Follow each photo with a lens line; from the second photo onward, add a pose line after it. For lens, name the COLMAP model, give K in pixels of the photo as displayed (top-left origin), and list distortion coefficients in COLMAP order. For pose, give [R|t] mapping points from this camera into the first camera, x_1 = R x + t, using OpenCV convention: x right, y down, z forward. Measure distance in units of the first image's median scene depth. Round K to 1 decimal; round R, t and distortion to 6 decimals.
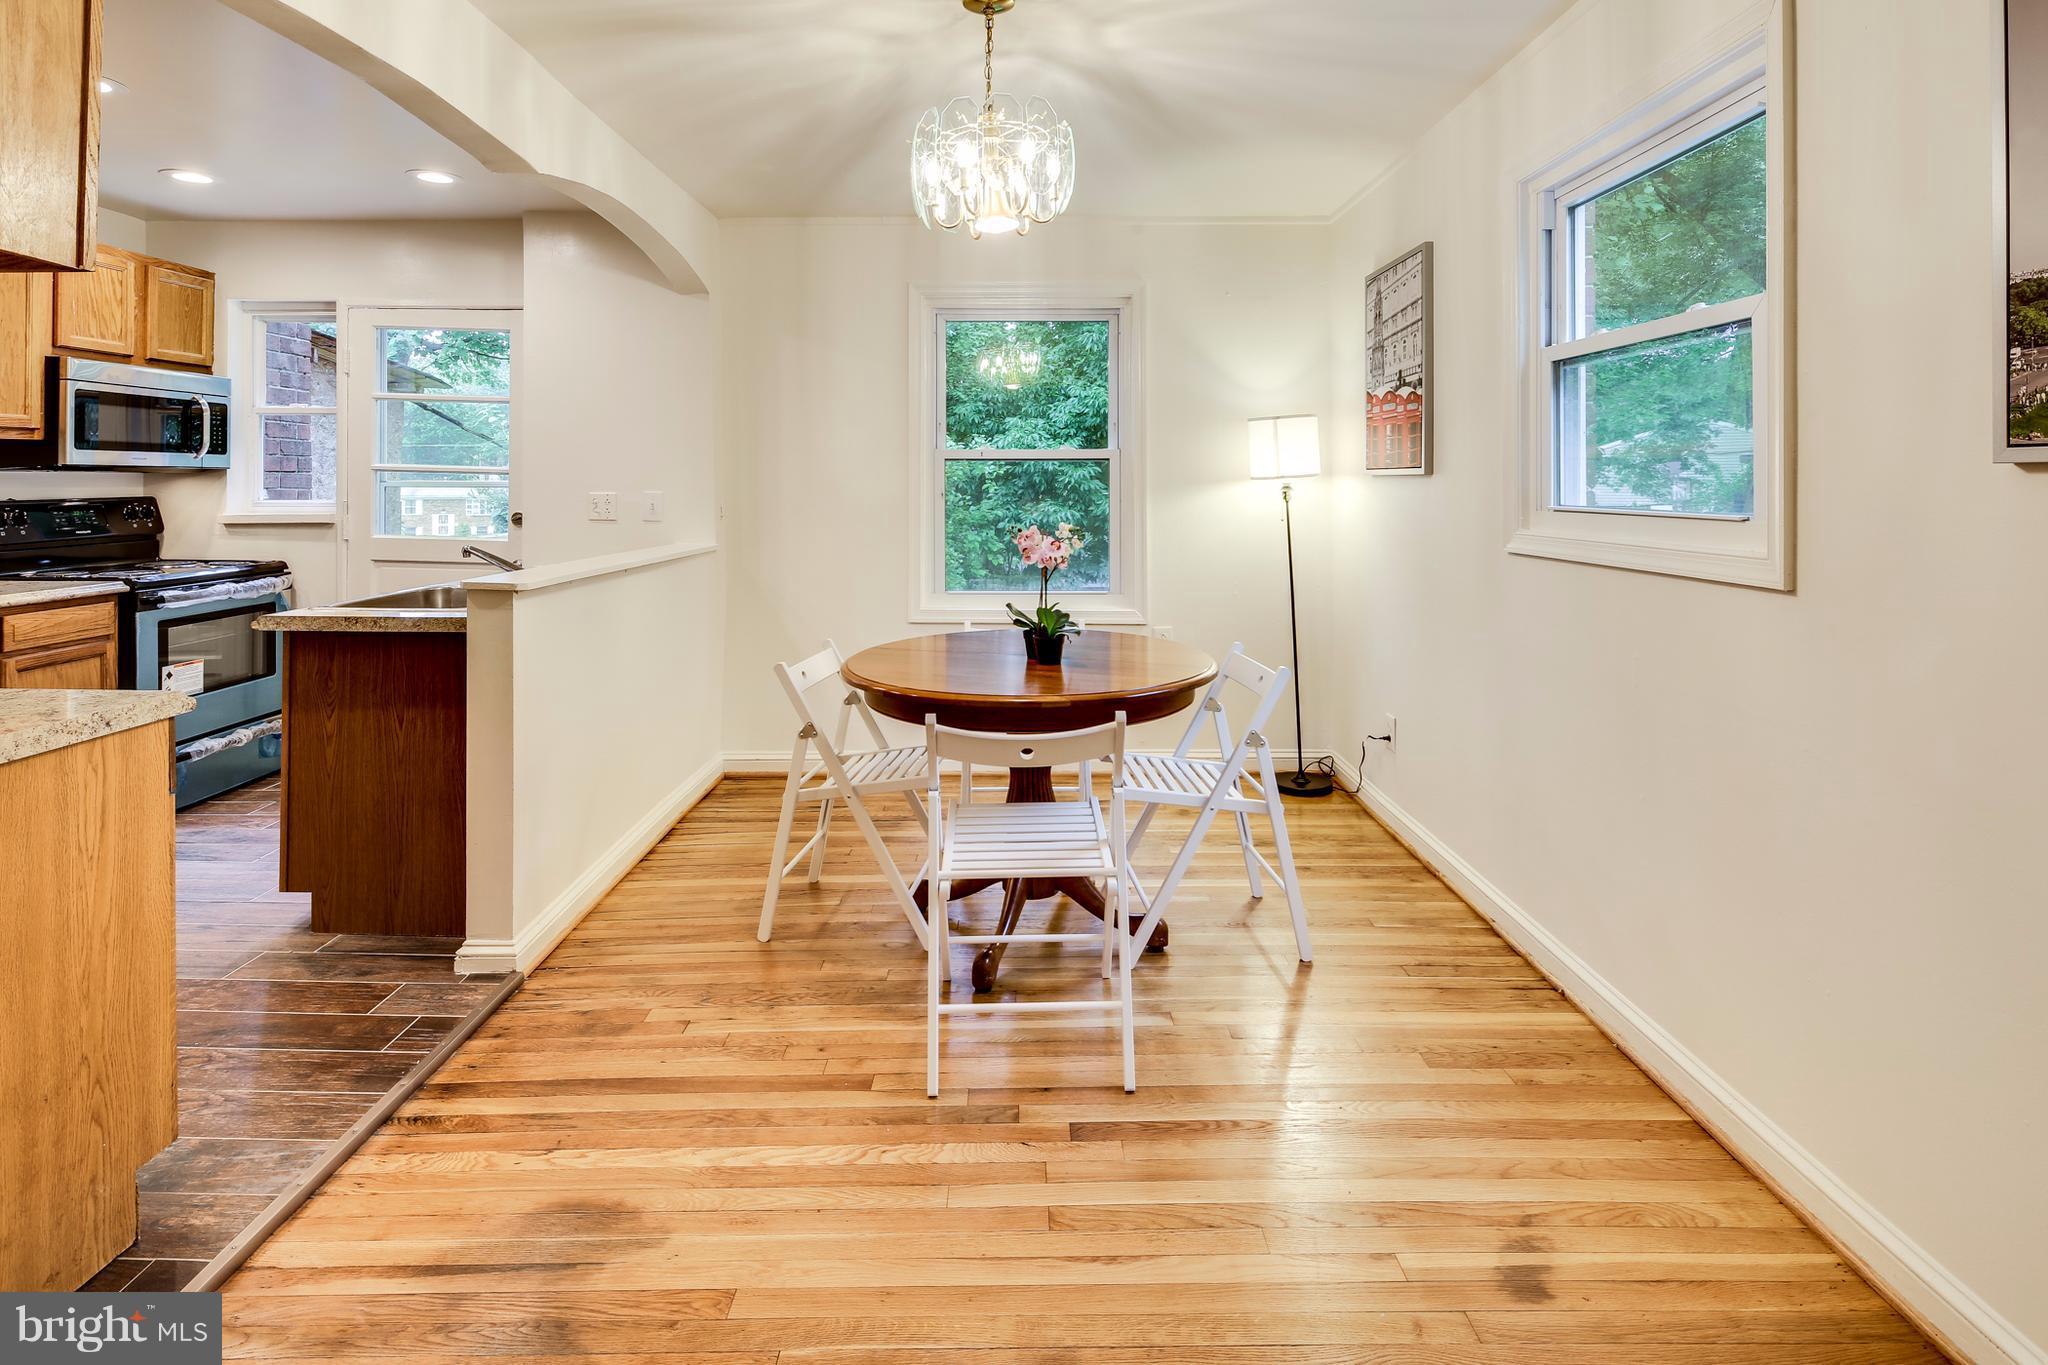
lens RADIAL K [[999.4, 0, 1027.3], [0, 999.4, 471.7], [0, 0, 1]] dist [-0.002940, -0.001295]
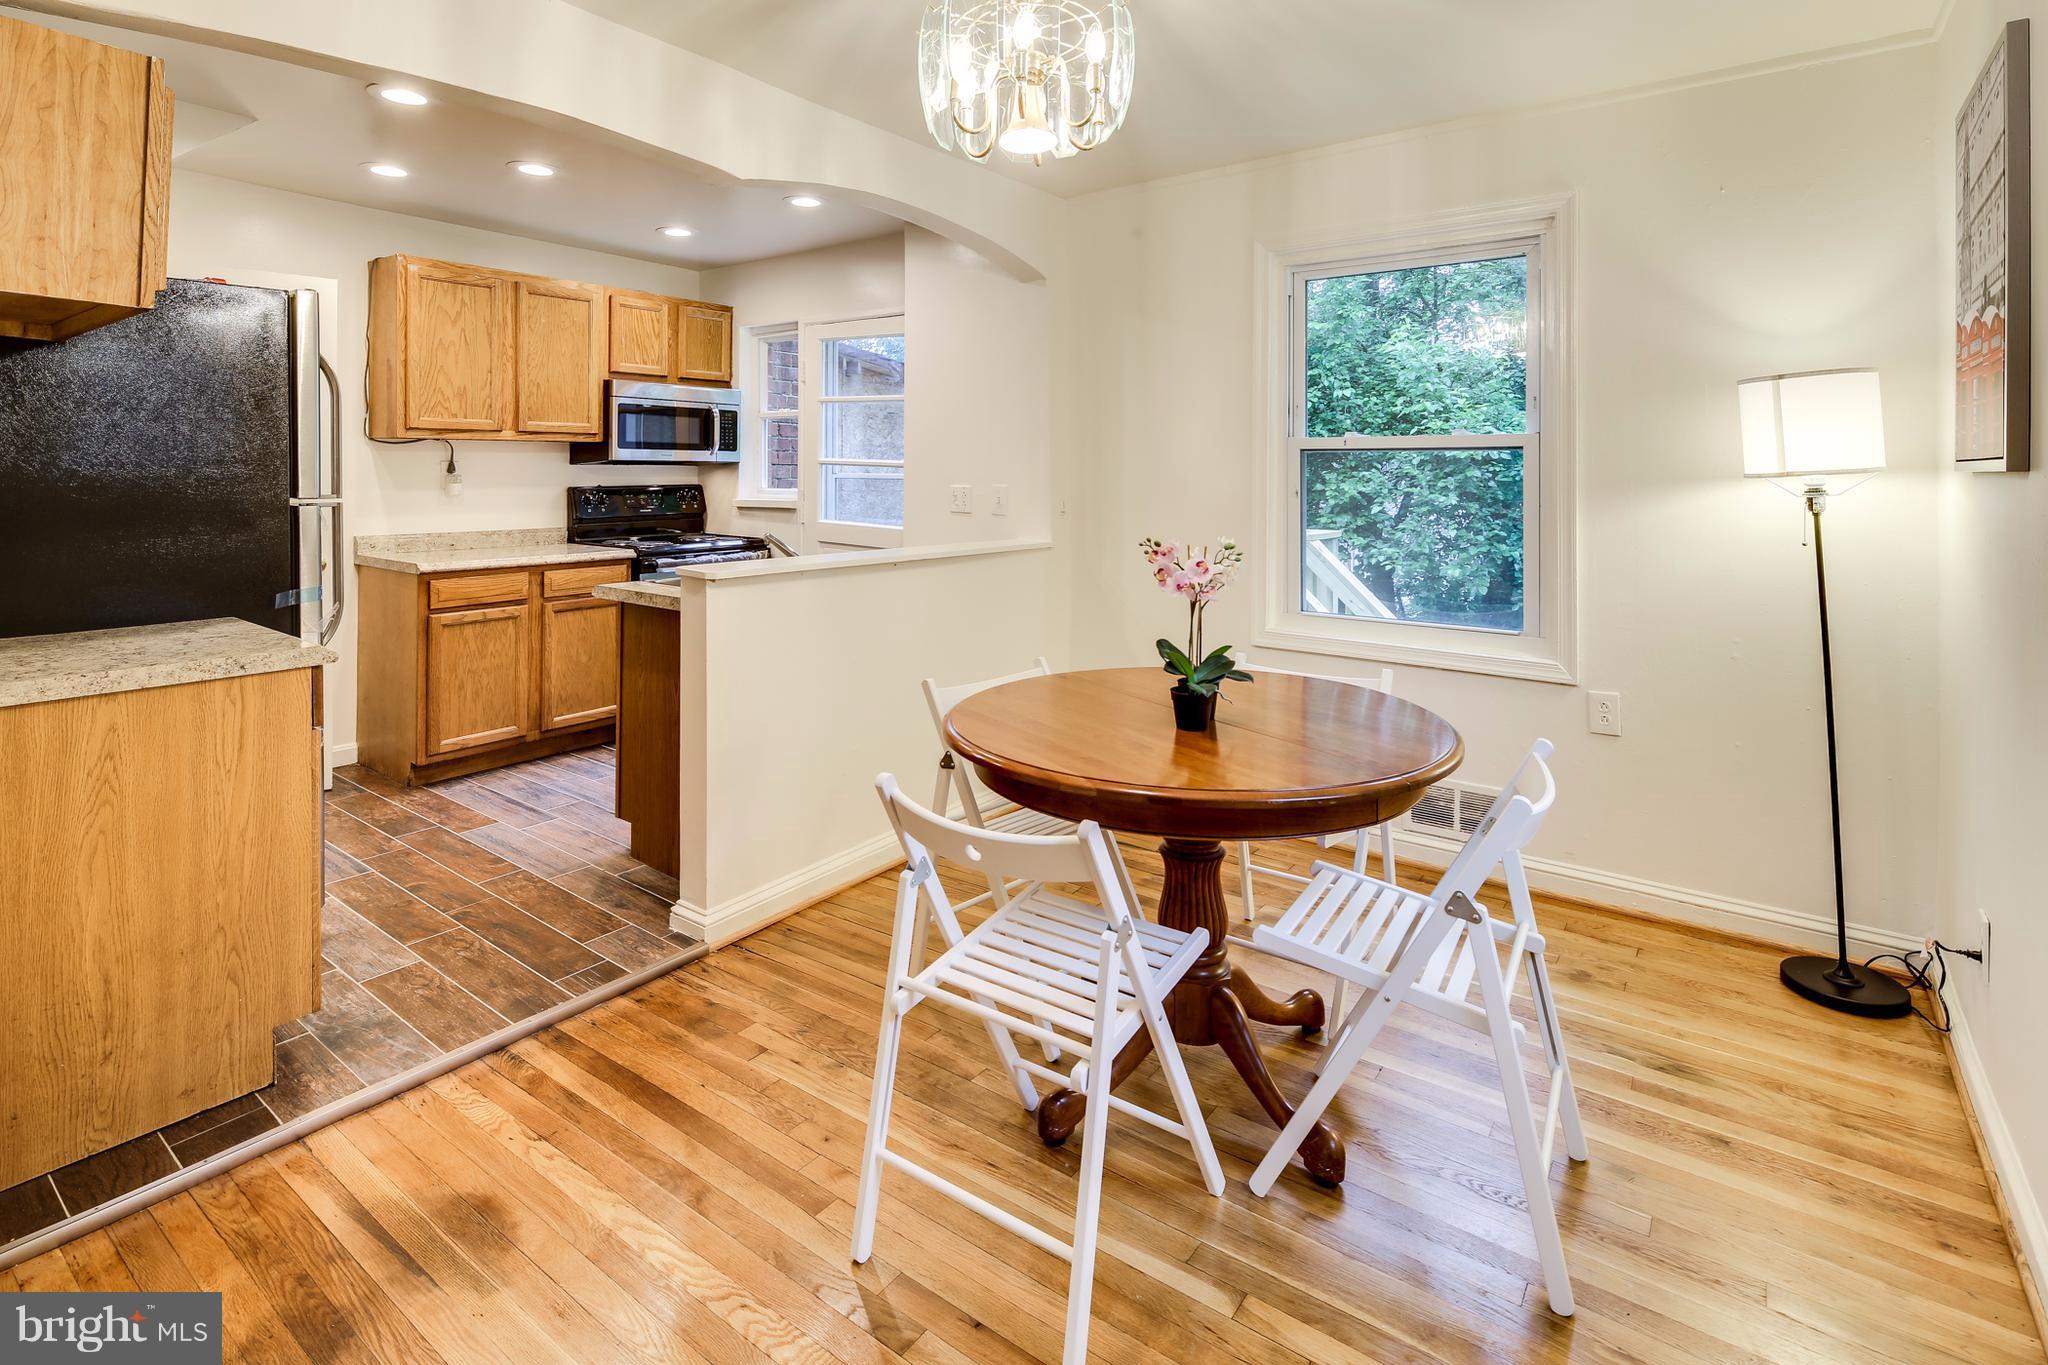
lens RADIAL K [[995.7, 0, 1021.4], [0, 995.7, 462.4], [0, 0, 1]] dist [-0.002729, -0.001475]
pose [[0.798790, -0.001630, -0.601608, 0.276645], [0.001061, 0.999999, -0.001301, -0.001488], [0.601609, 0.000402, 0.798791, 0.261312]]
